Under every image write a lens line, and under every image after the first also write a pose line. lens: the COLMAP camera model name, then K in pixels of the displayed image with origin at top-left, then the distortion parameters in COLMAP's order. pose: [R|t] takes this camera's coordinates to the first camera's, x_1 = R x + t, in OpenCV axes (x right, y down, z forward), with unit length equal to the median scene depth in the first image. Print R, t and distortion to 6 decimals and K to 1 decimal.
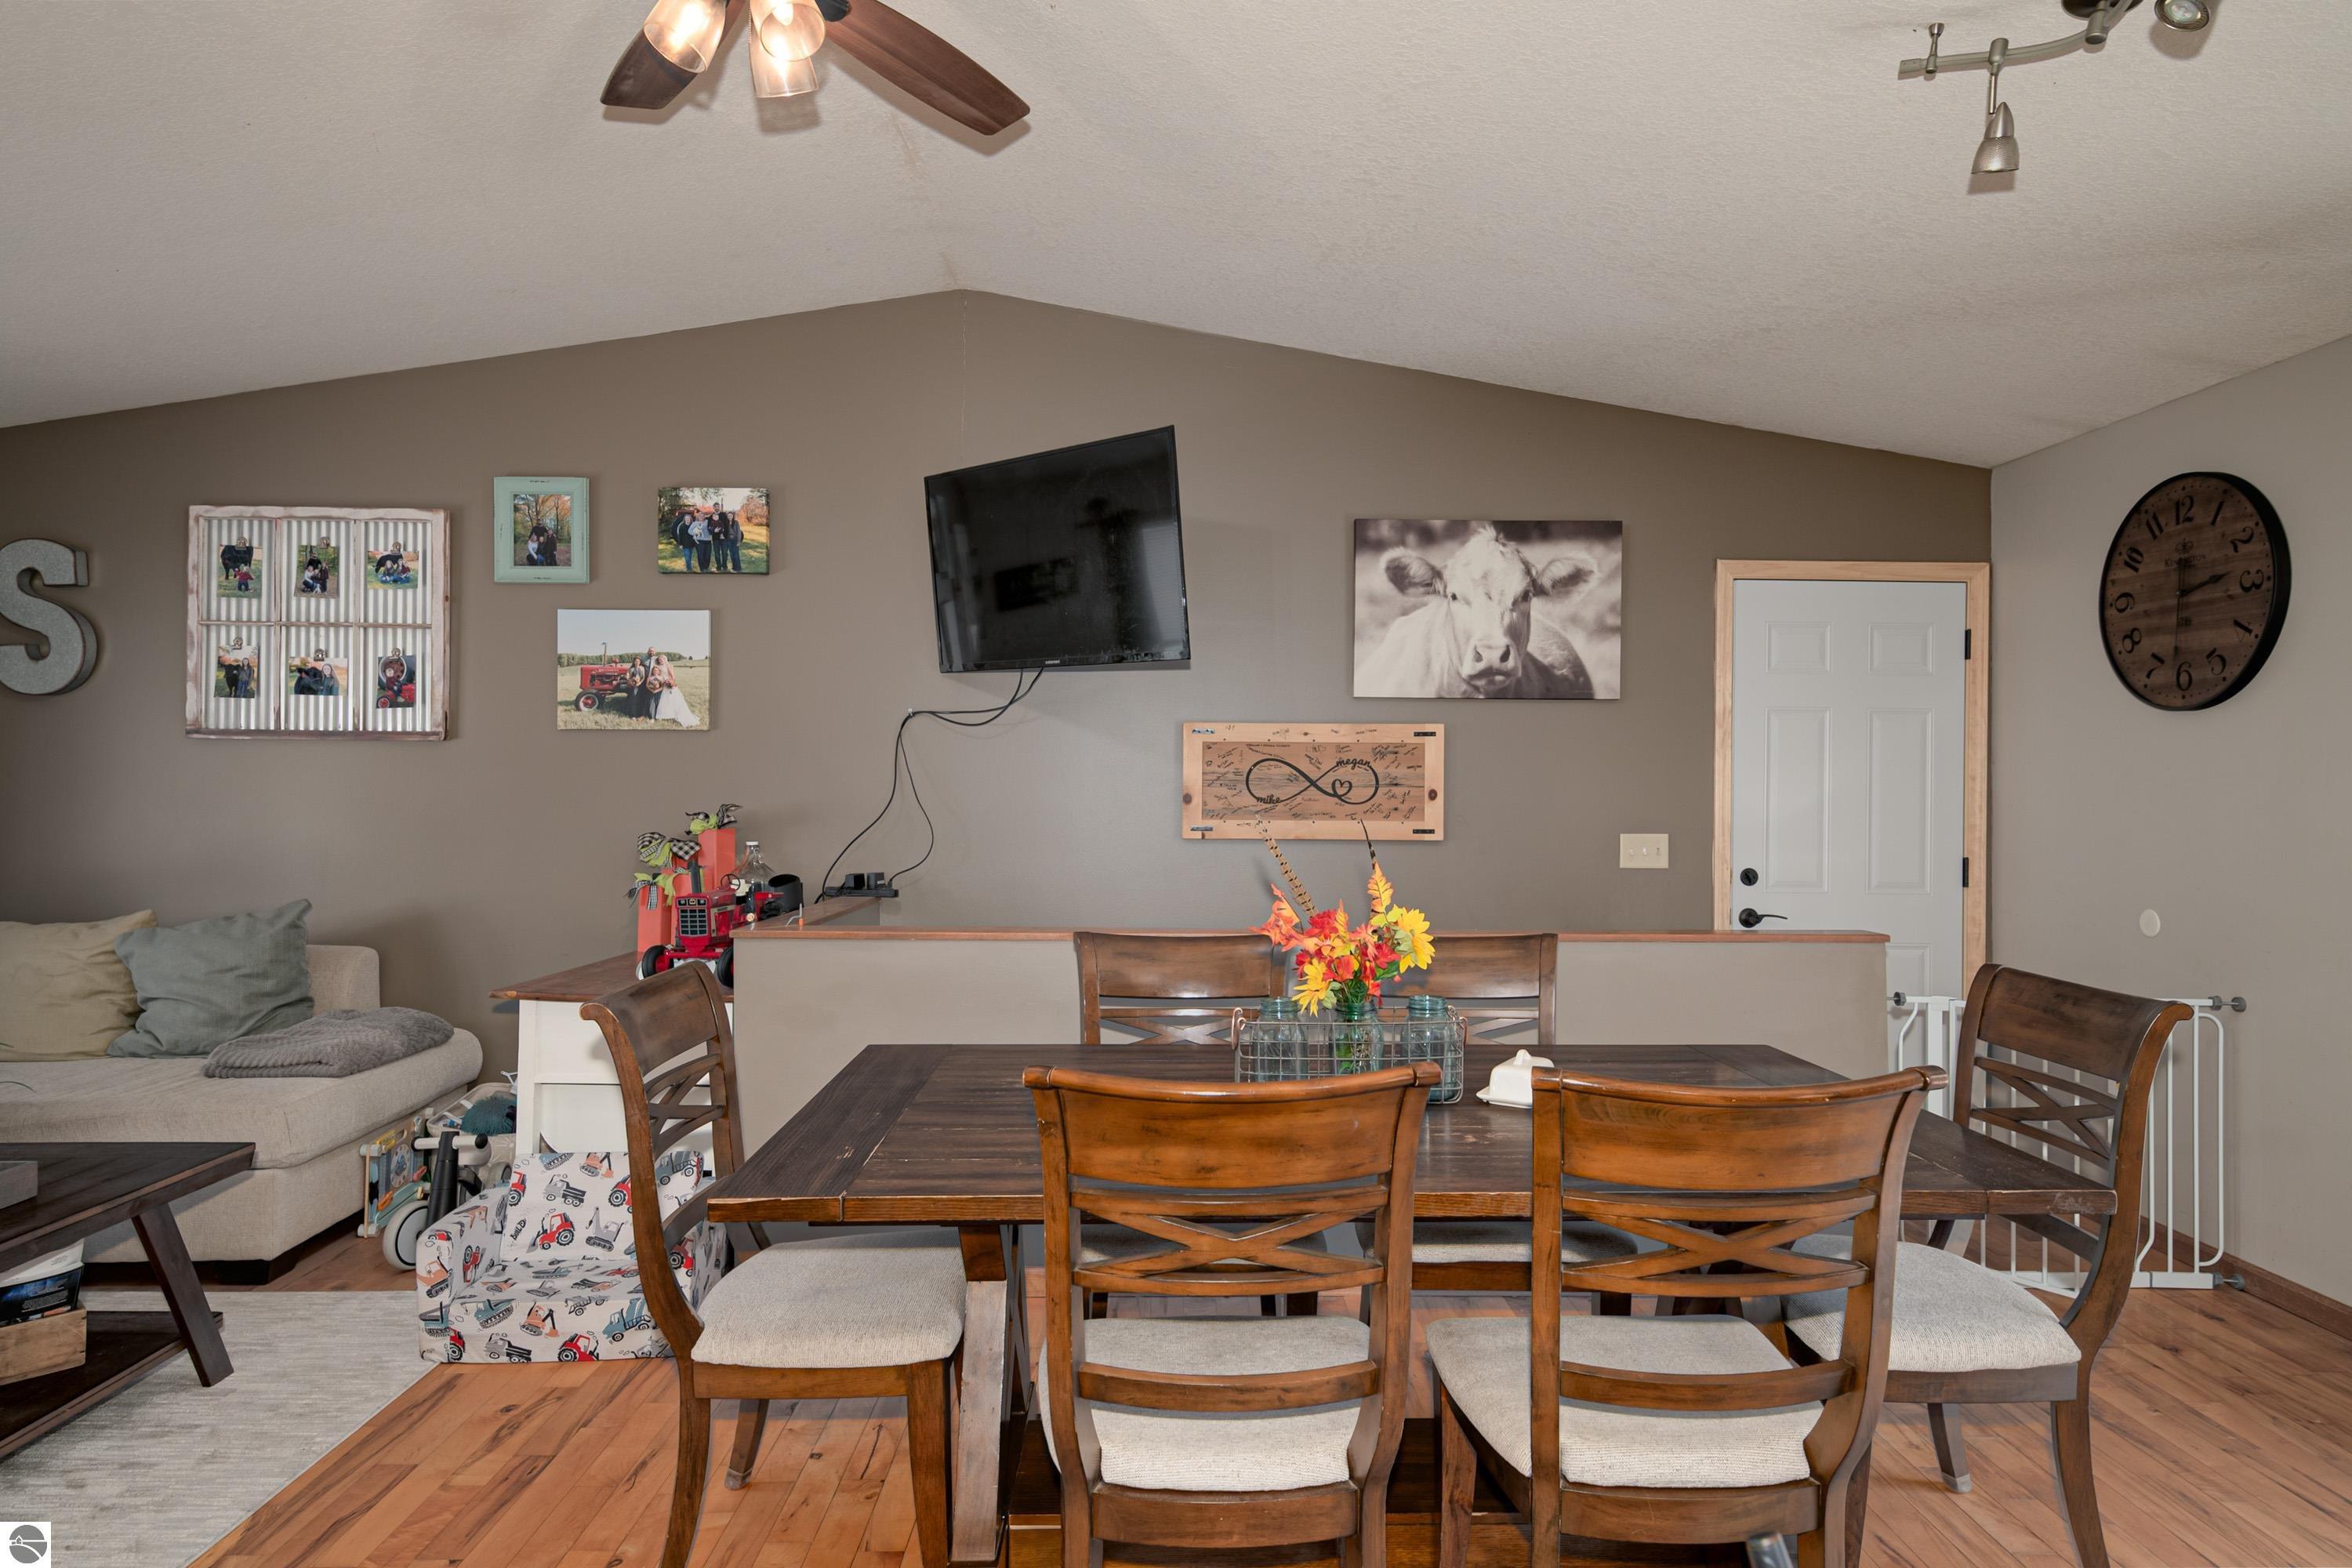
lens RADIAL K [[1414.9, 0, 1236.6], [0, 1414.9, 774.4], [0, 0, 1]] dist [0.028432, -0.011990]
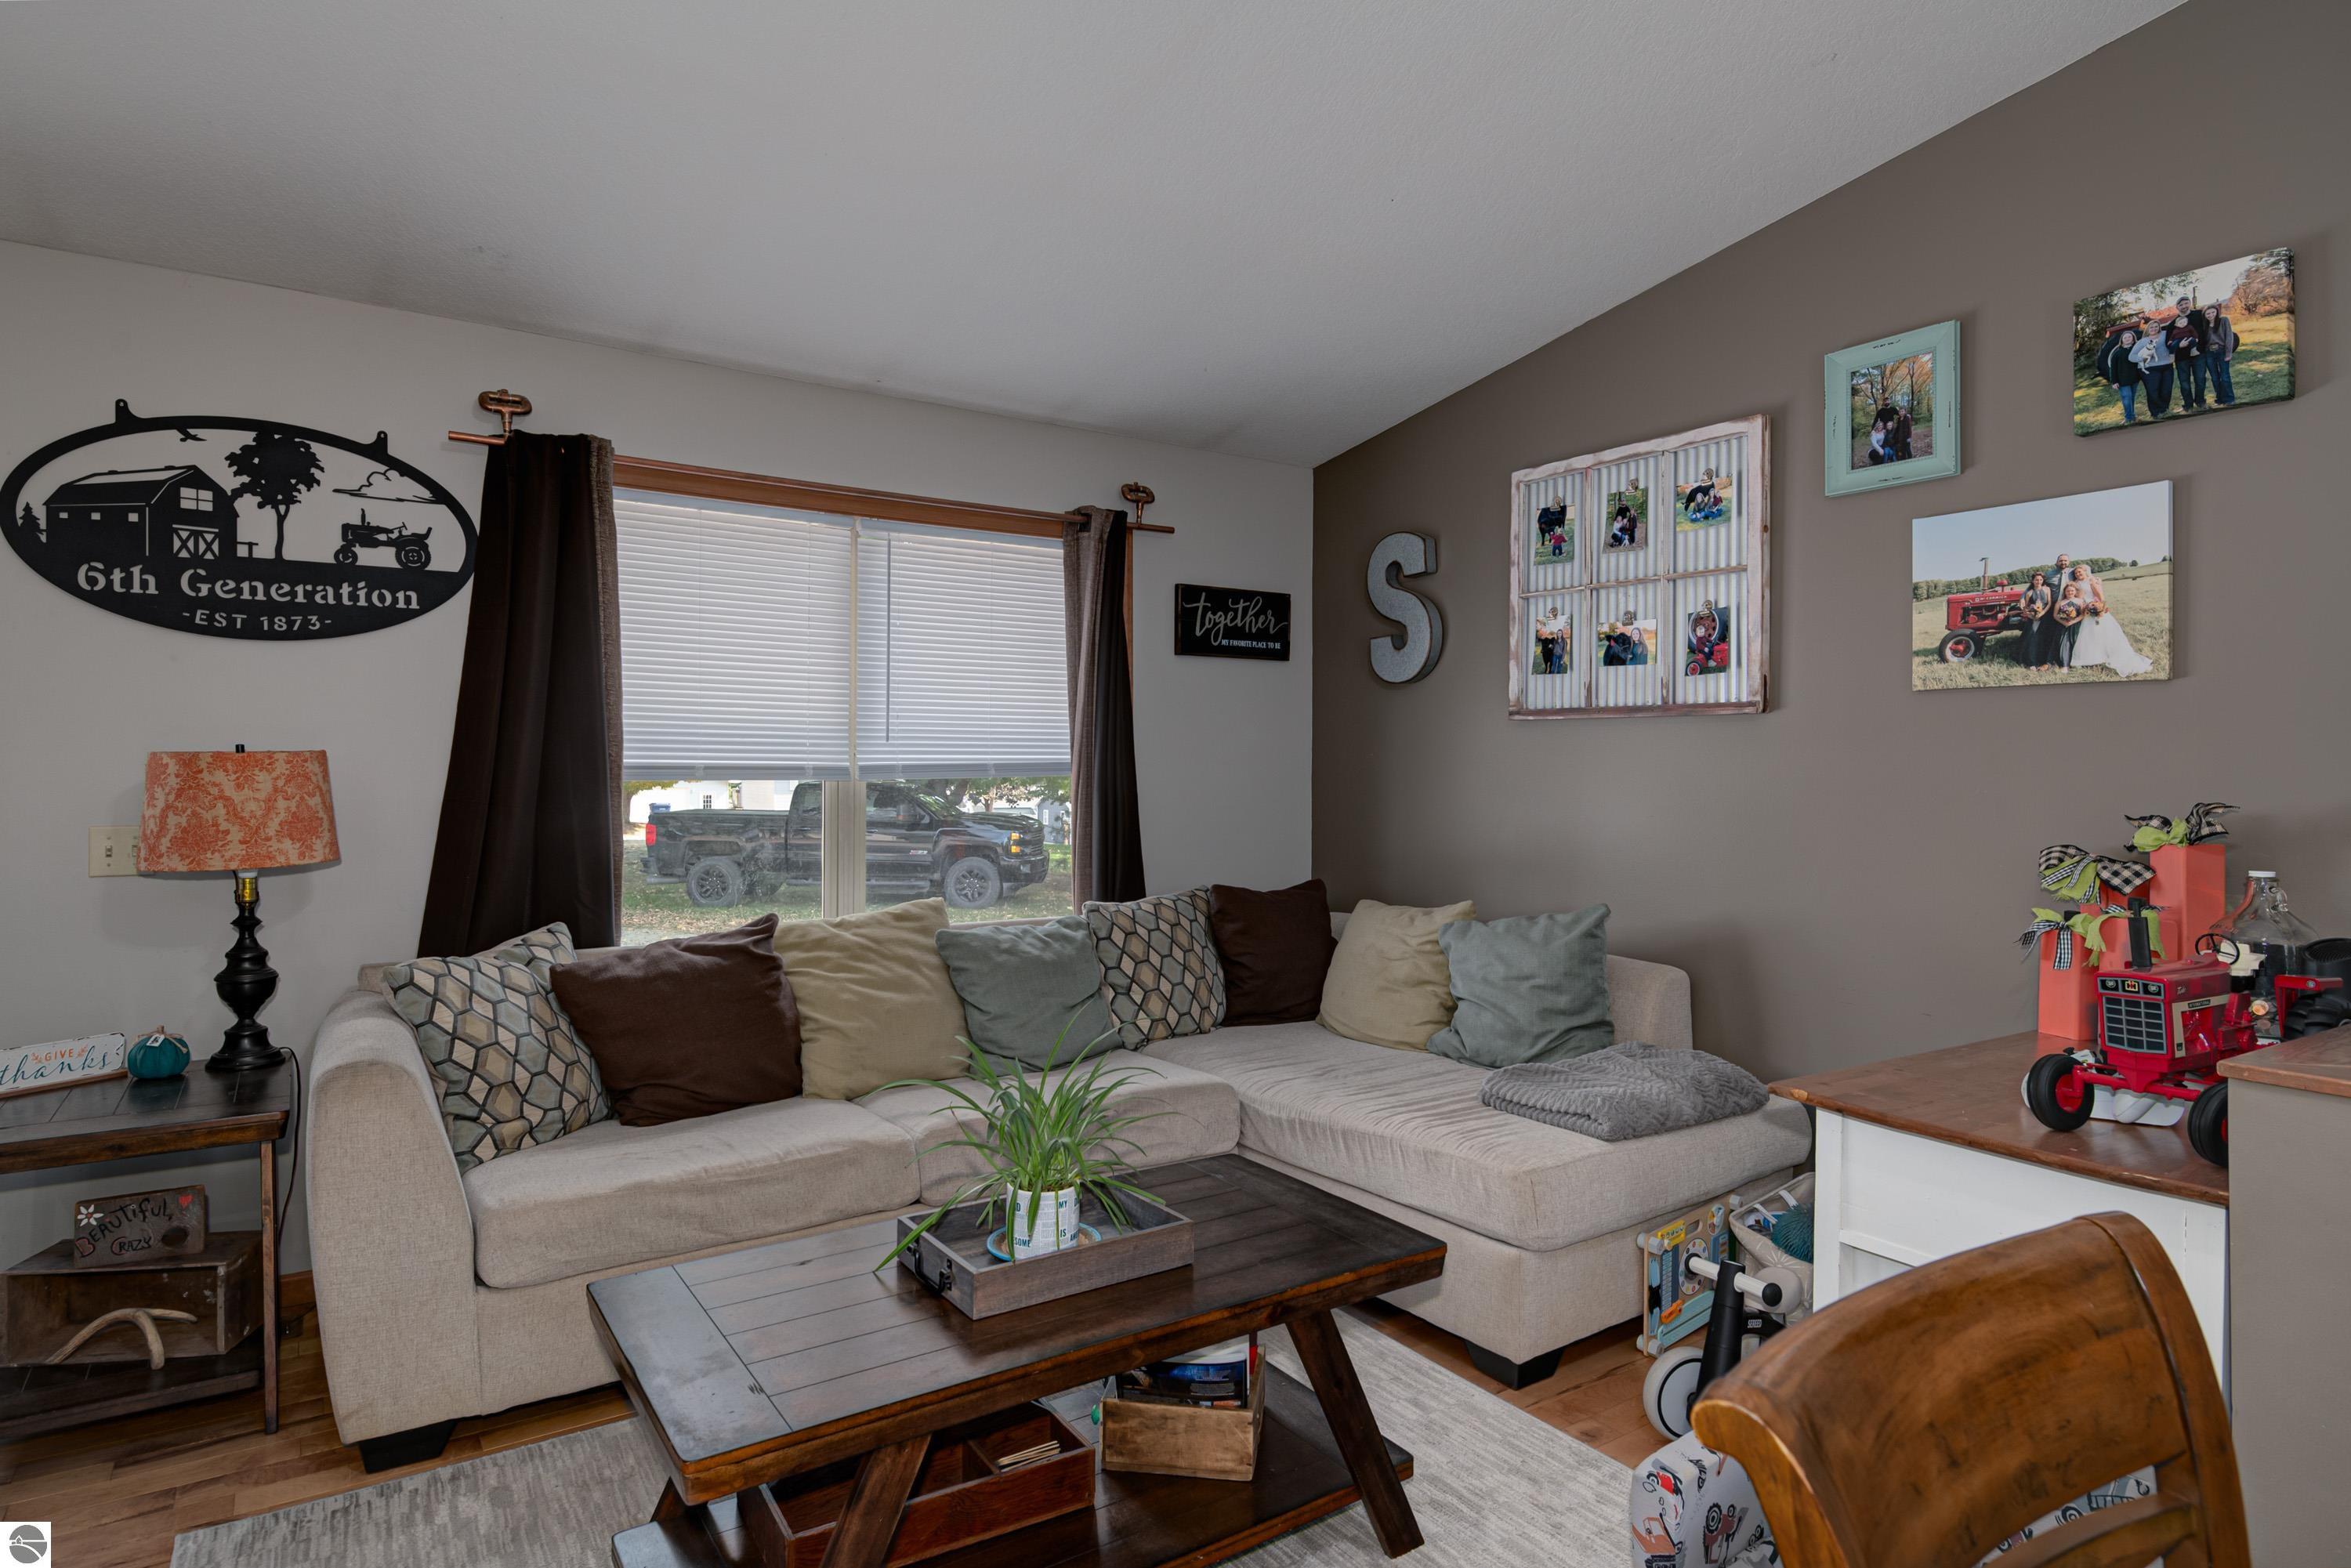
lens RADIAL K [[1281.2, 0, 1144.5], [0, 1281.2, 764.5], [0, 0, 1]] dist [0.007735, -0.009842]
pose [[0.512923, -0.004039, -0.858425, -0.130916], [0.001011, 0.999991, -0.004101, 0.006990], [0.858434, 0.001235, 0.512922, 0.356325]]
